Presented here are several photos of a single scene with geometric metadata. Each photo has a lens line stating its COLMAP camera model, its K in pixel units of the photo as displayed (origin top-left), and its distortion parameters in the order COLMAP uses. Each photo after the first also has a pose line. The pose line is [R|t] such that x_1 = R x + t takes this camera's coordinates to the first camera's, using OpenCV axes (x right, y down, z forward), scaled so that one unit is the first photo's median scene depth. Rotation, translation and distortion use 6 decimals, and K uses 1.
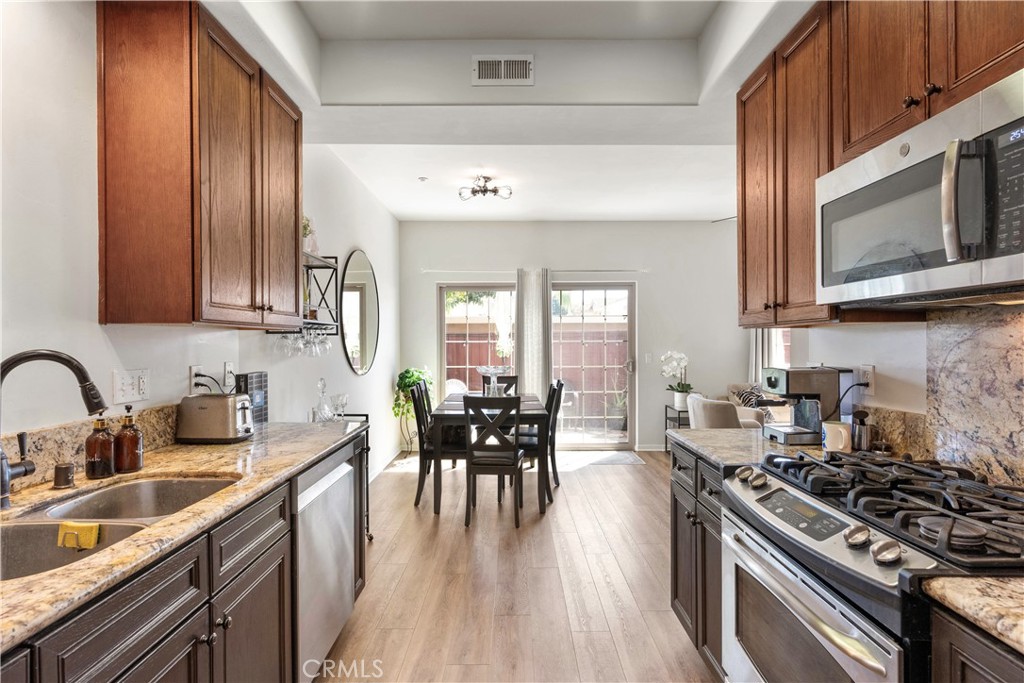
lens RADIAL K [[508.4, 0, 512.0], [0, 508.4, 341.5], [0, 0, 1]] dist [-0.000477, 0.000161]
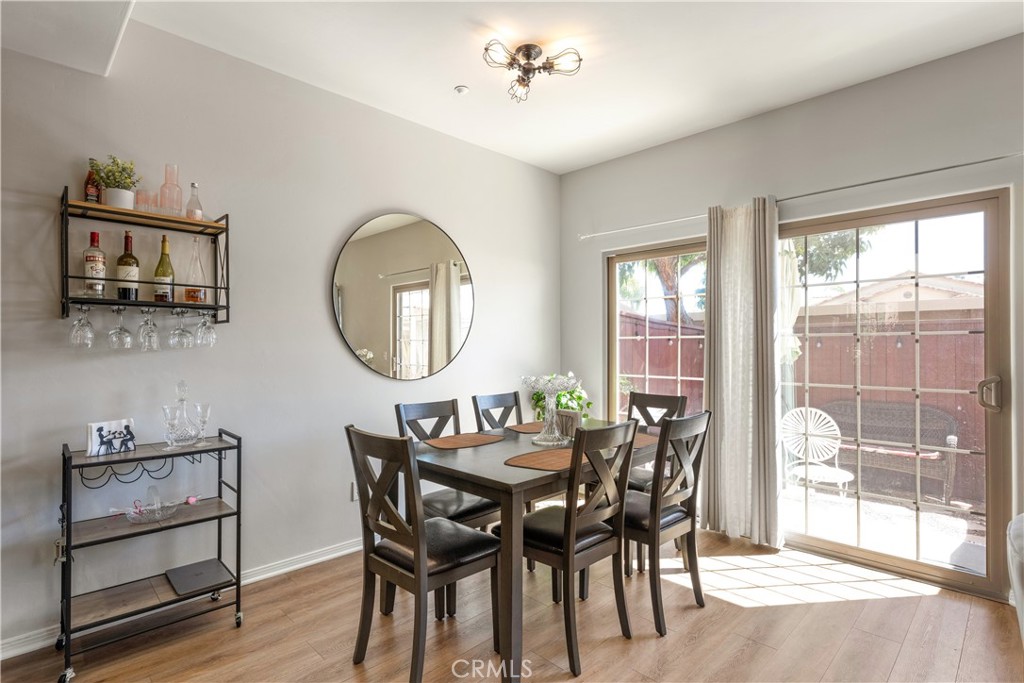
lens RADIAL K [[508.4, 0, 512.0], [0, 508.4, 341.5], [0, 0, 1]] dist [-0.000477, 0.000161]
pose [[0.702491, -0.001837, -0.711690, 0.337351], [-0.003540, 0.999975, -0.006075, 0.013123], [0.711683, 0.006787, 0.702468, 0.574394]]
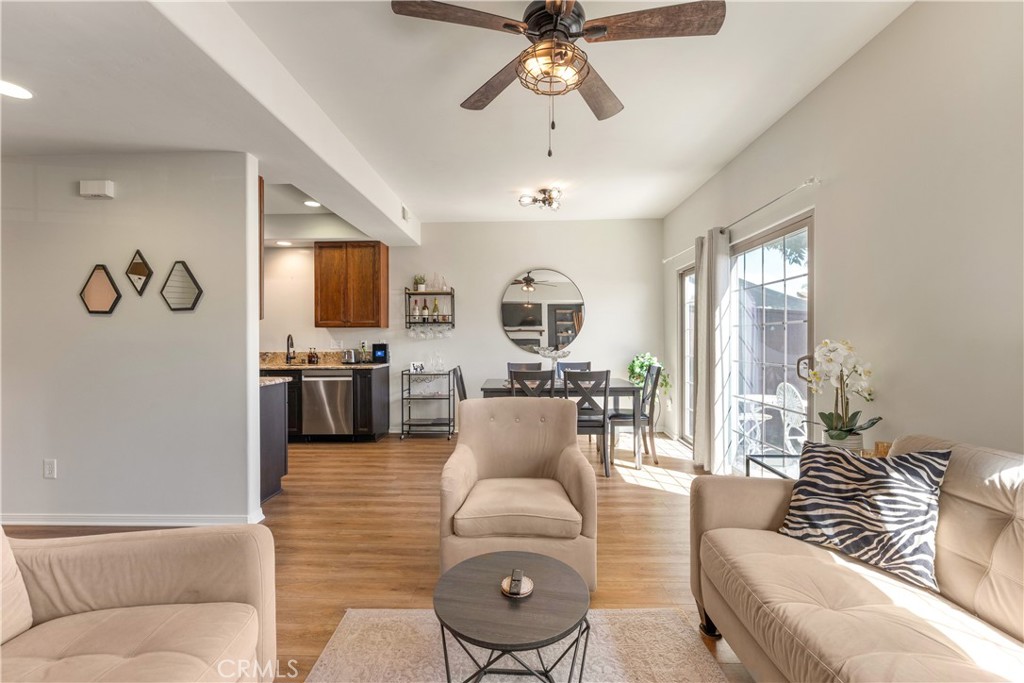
lens RADIAL K [[430.5, 0, 512.0], [0, 430.5, 341.5], [0, 0, 1]] dist [0.000454, 0.000023]
pose [[-0.036339, 0.010716, -0.999282, 0.857084], [0.007614, 0.999916, 0.010446, 0.015818], [0.999311, -0.007229, -0.036417, 0.897663]]
